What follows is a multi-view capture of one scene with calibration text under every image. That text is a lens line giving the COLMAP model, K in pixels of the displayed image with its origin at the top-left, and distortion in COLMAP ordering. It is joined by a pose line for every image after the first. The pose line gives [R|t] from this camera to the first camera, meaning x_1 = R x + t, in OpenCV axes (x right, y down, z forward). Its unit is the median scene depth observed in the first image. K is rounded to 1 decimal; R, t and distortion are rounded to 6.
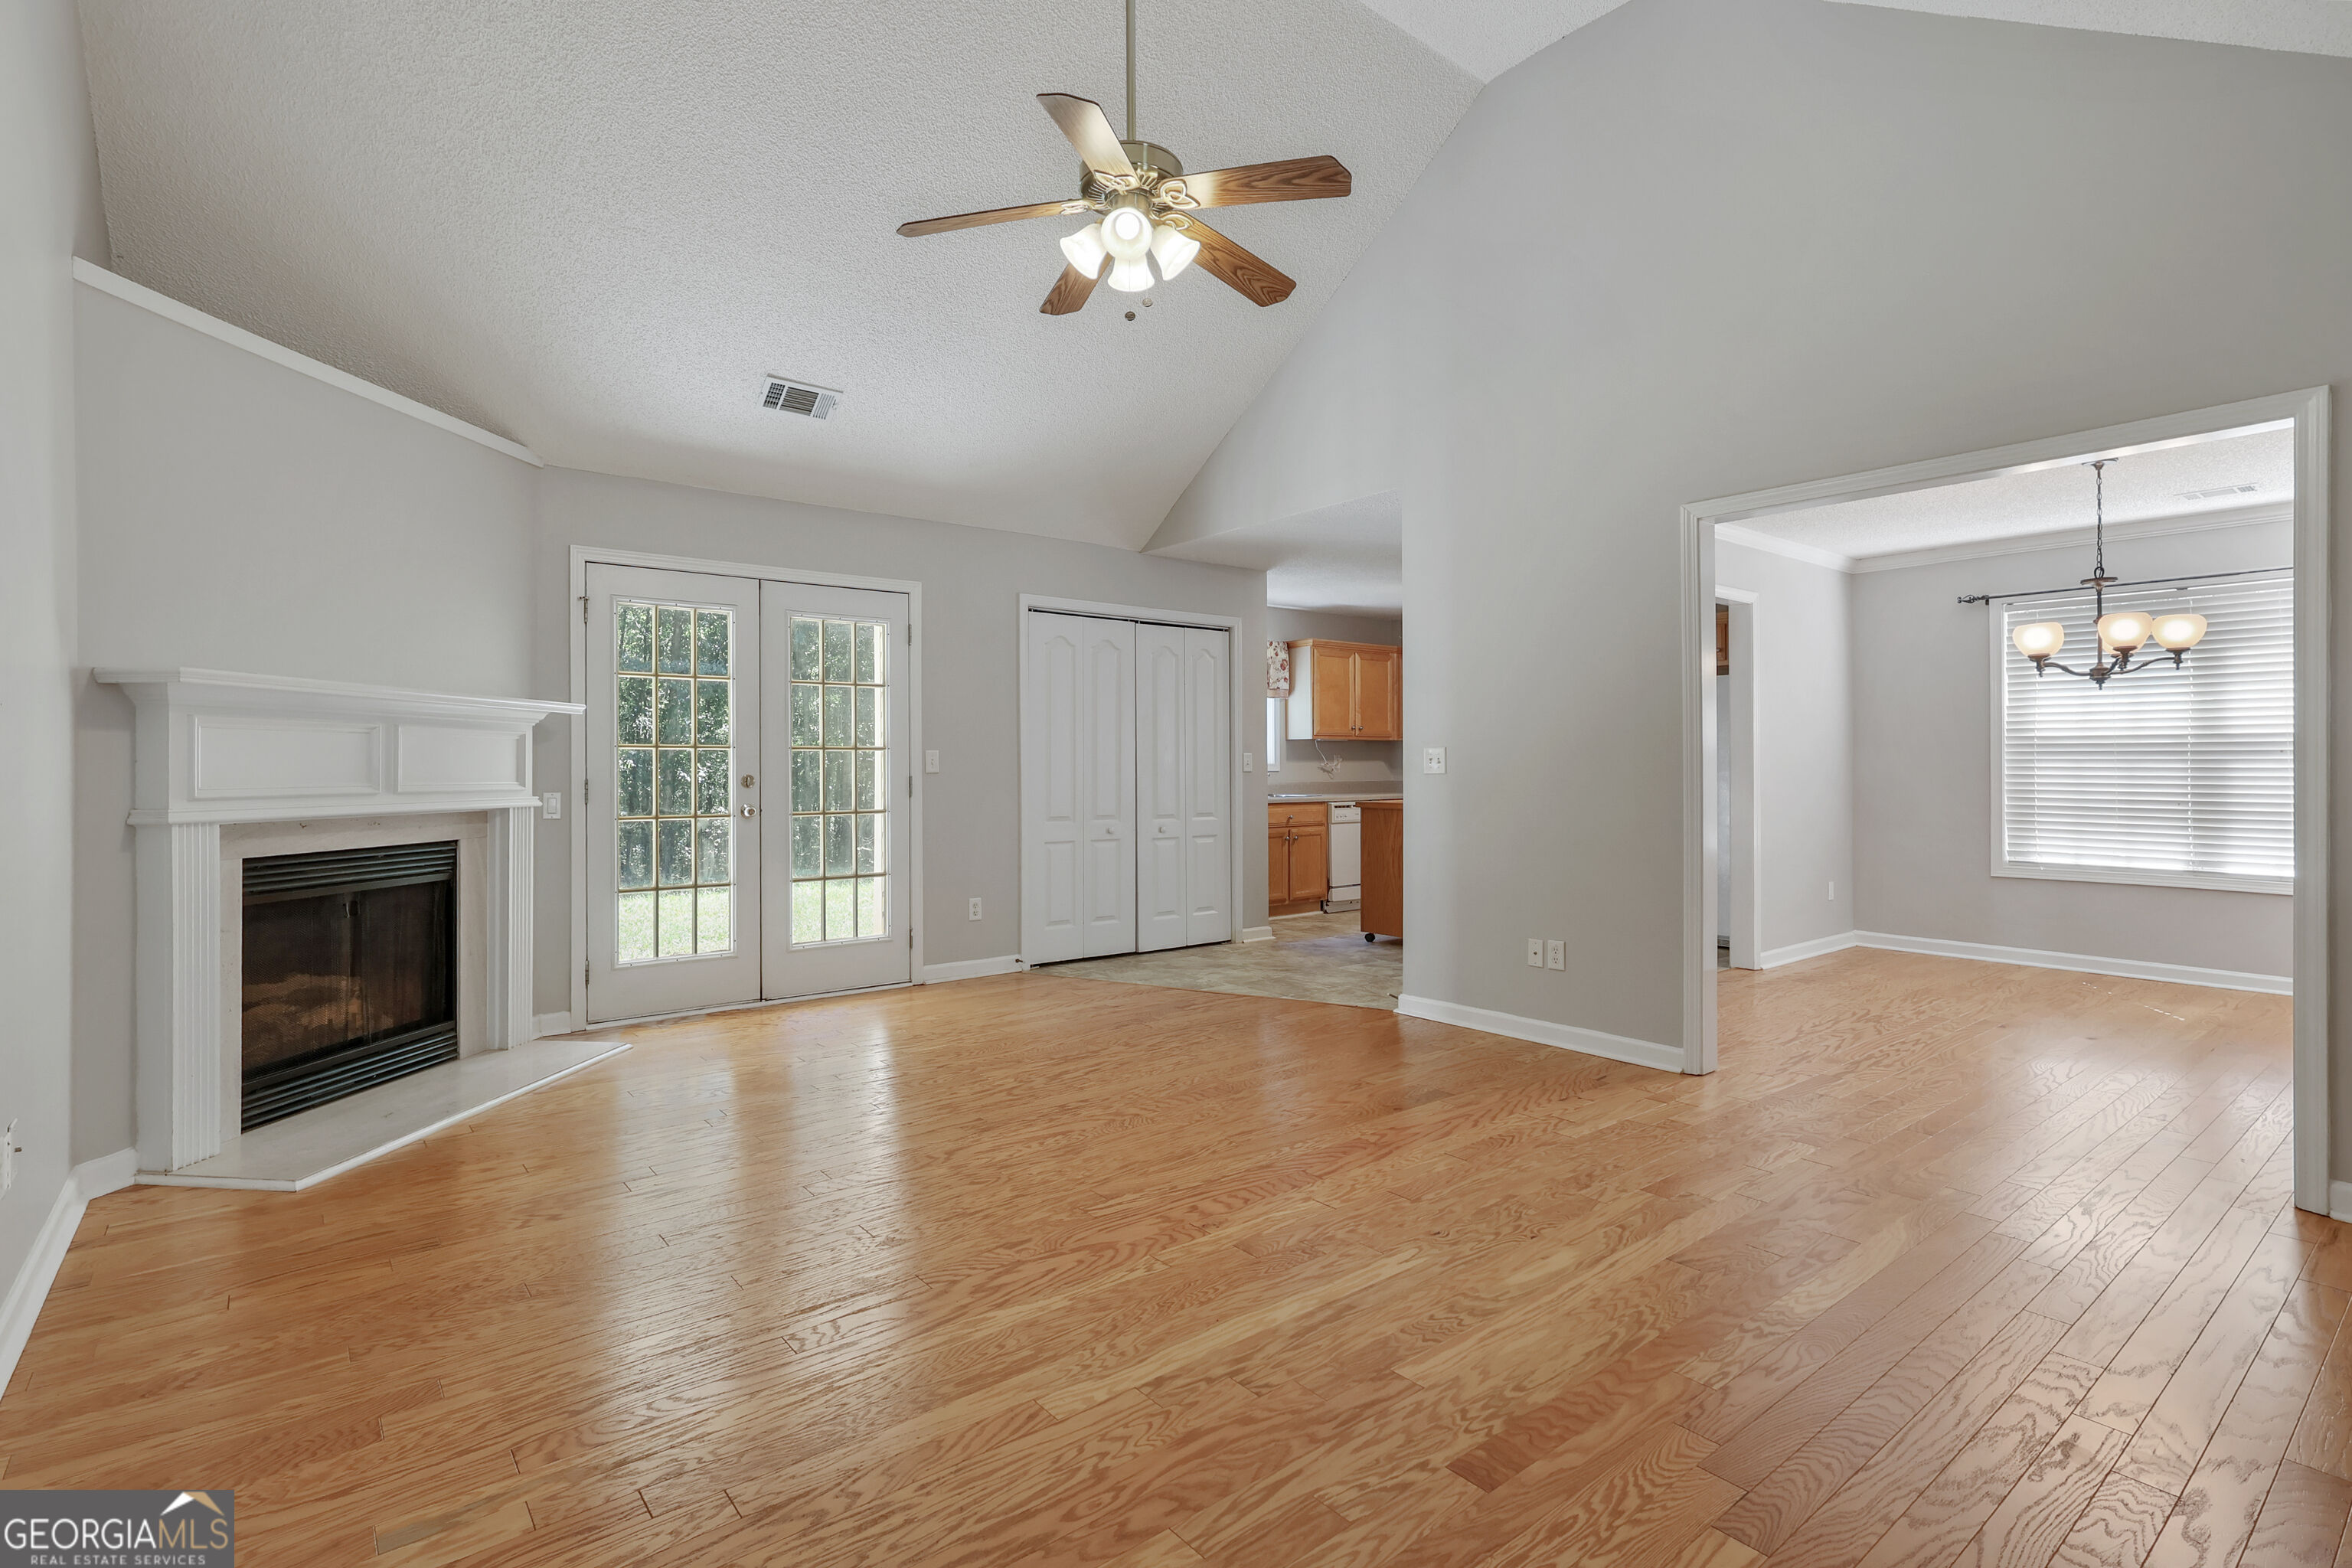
lens RADIAL K [[1116.5, 0, 1150.0], [0, 1116.5, 737.1], [0, 0, 1]] dist [-0.002078, 0.002026]
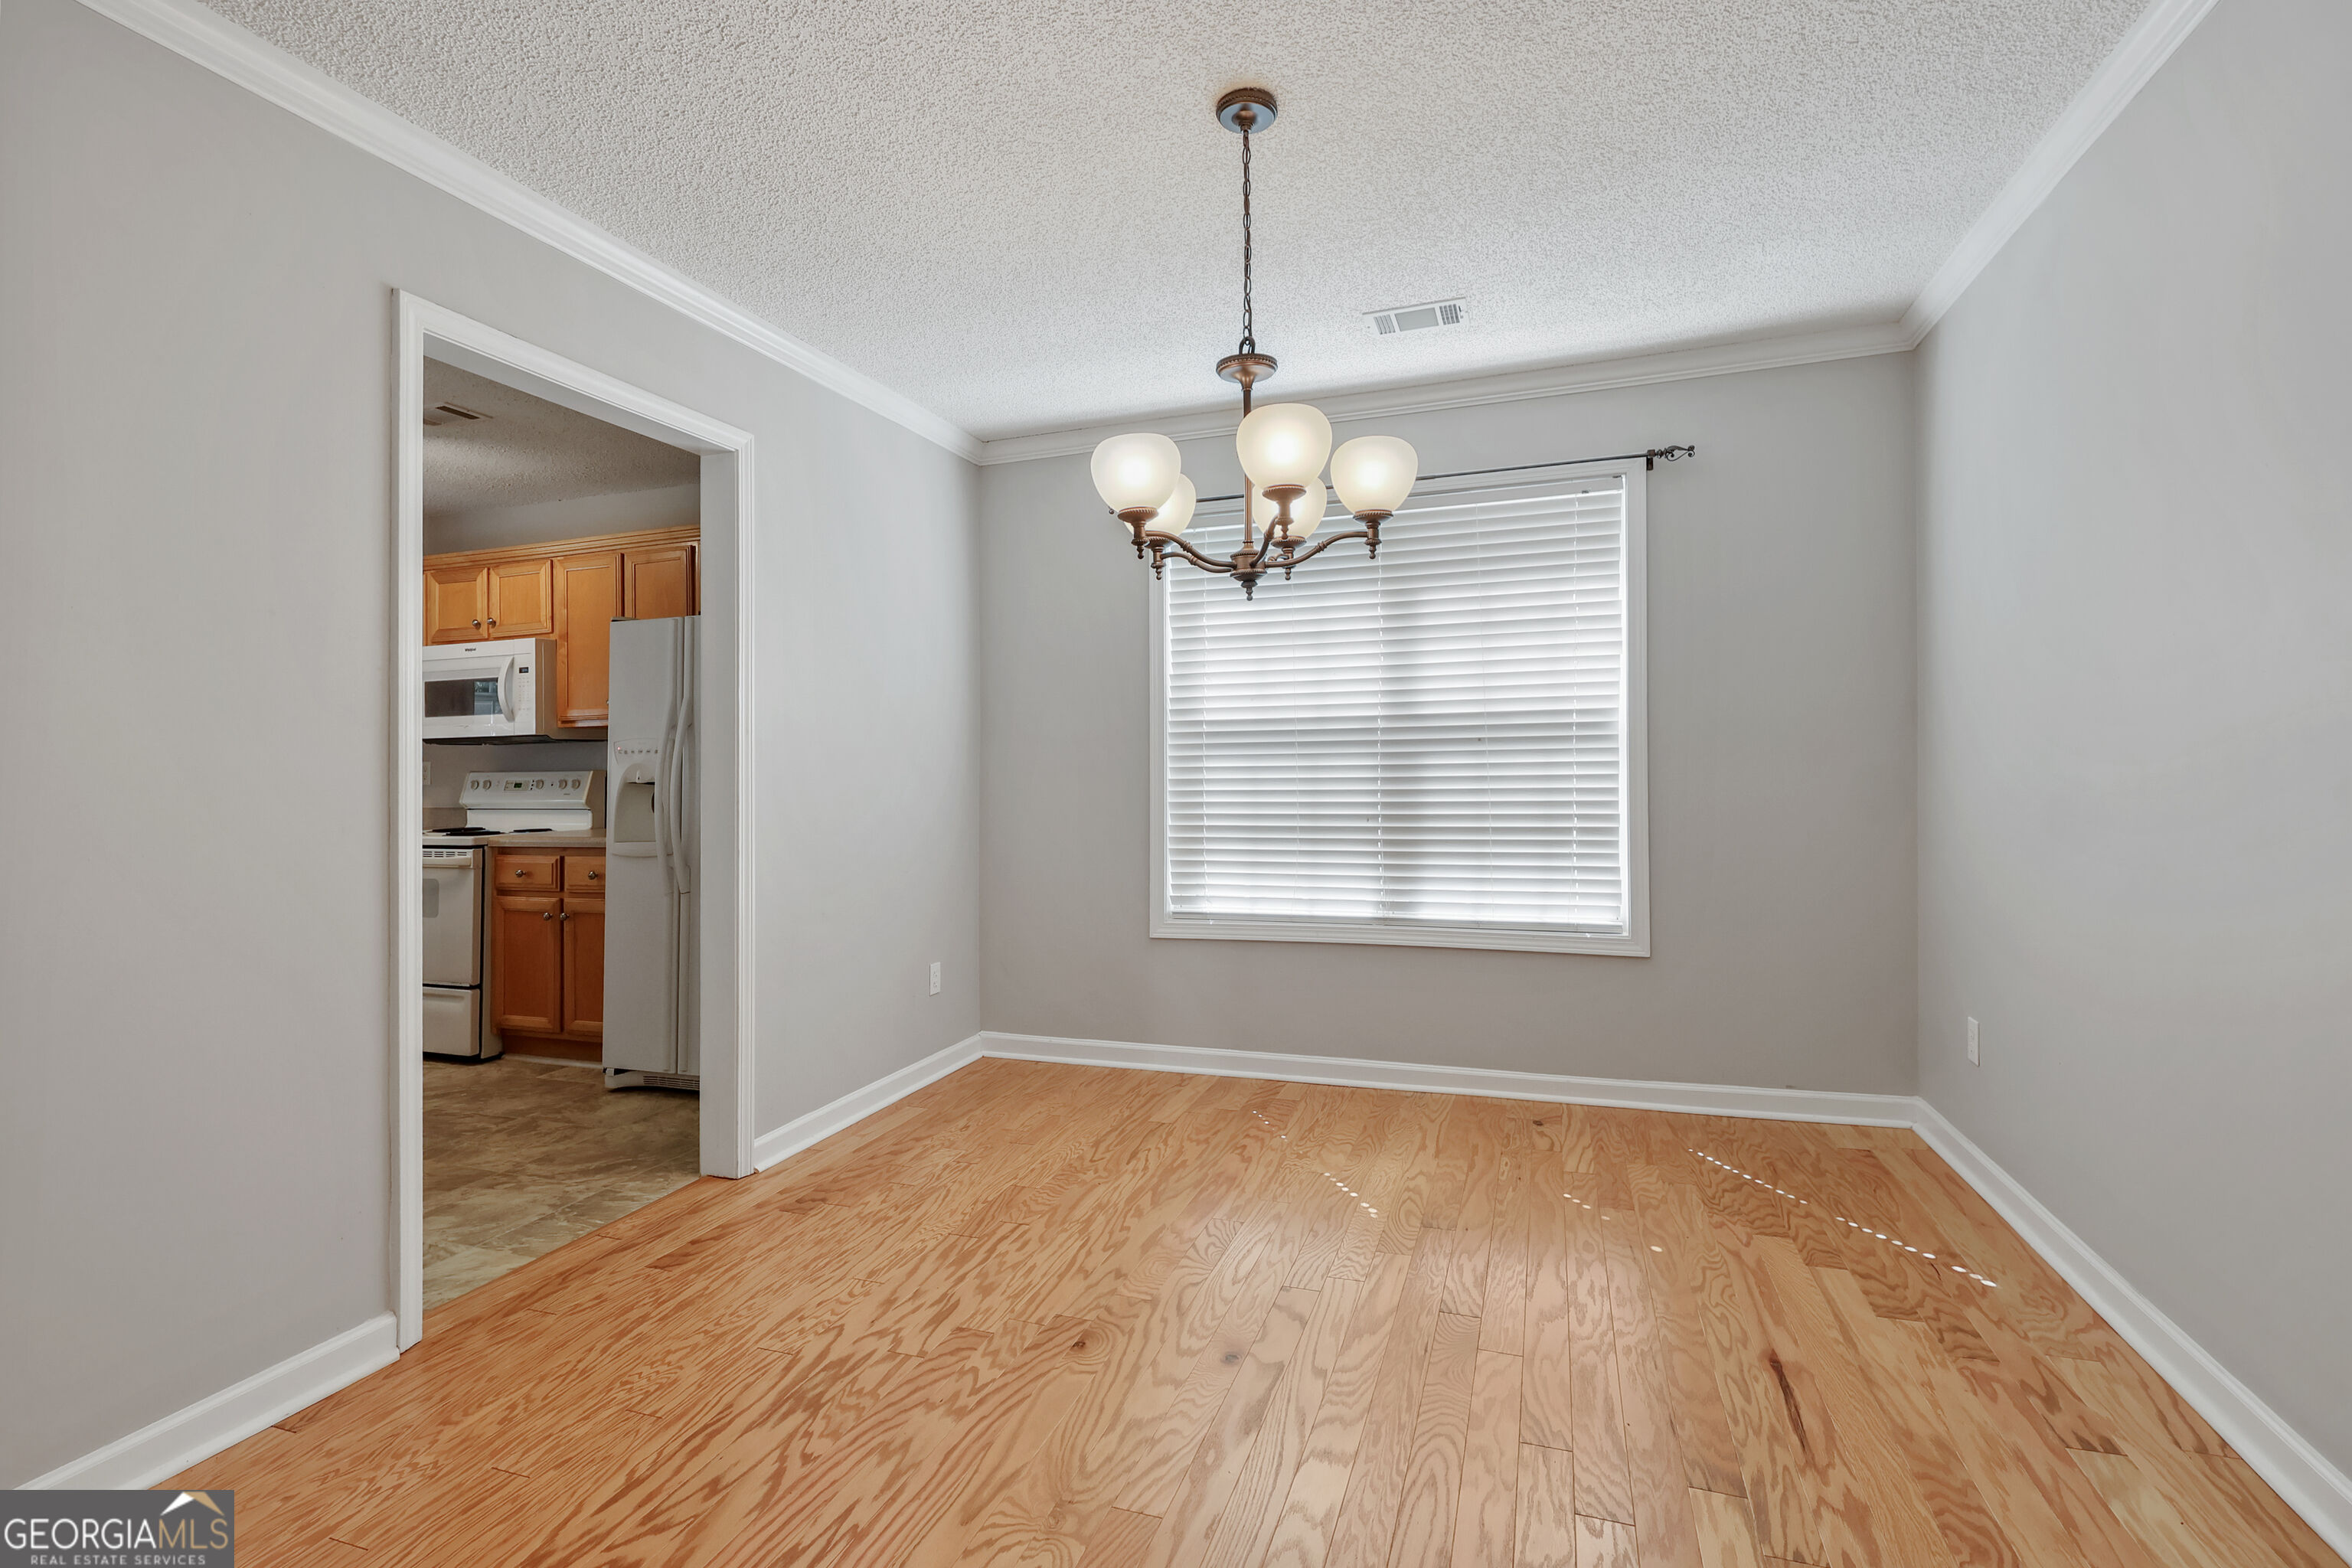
lens RADIAL K [[1116.5, 0, 1149.8], [0, 1116.5, 741.7], [0, 0, 1]] dist [-0.002078, 0.002026]
pose [[0.846973, 0.000170, 0.531636, 0.578727], [0.003179, 0.999980, -0.005383, 0.020947], [-0.531626, 0.006250, 0.846956, 0.638830]]
